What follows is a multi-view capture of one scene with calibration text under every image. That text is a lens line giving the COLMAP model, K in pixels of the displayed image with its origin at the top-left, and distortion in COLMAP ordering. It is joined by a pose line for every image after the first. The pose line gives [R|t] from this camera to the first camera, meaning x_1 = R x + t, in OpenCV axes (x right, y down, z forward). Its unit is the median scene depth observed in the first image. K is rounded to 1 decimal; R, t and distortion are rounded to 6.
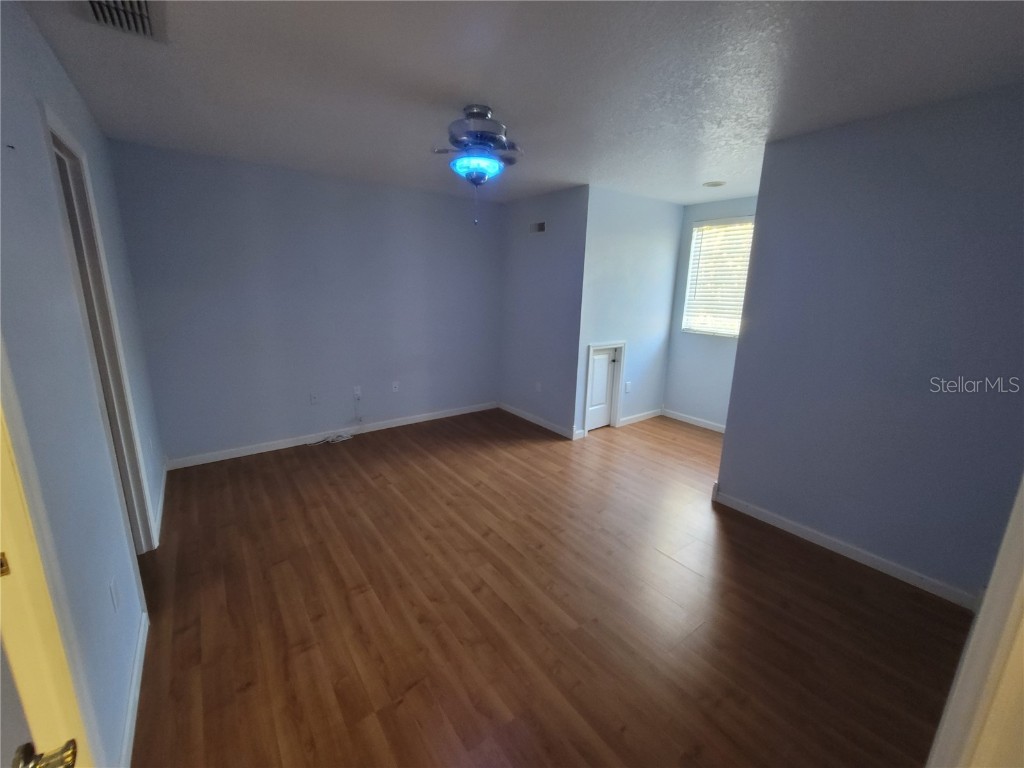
lens RADIAL K [[416.4, 0, 514.5], [0, 416.4, 387.0], [0, 0, 1]] dist [-0.002377, 0.001197]
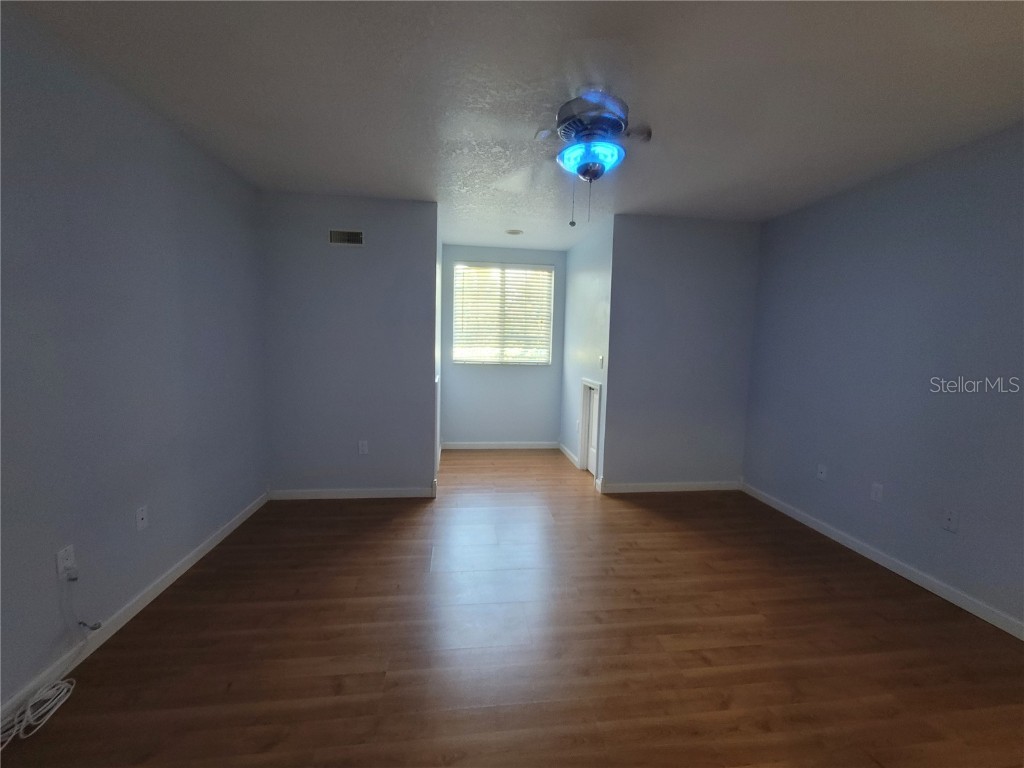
lens RADIAL K [[416.4, 0, 512.0], [0, 416.4, 383.8], [0, 0, 1]] dist [-0.002377, 0.001197]
pose [[0.492248, -0.104922, 0.864108, -0.604333], [0.193951, 0.980973, 0.008626, -0.090641], [-0.848572, 0.163349, 0.503232, 0.523406]]
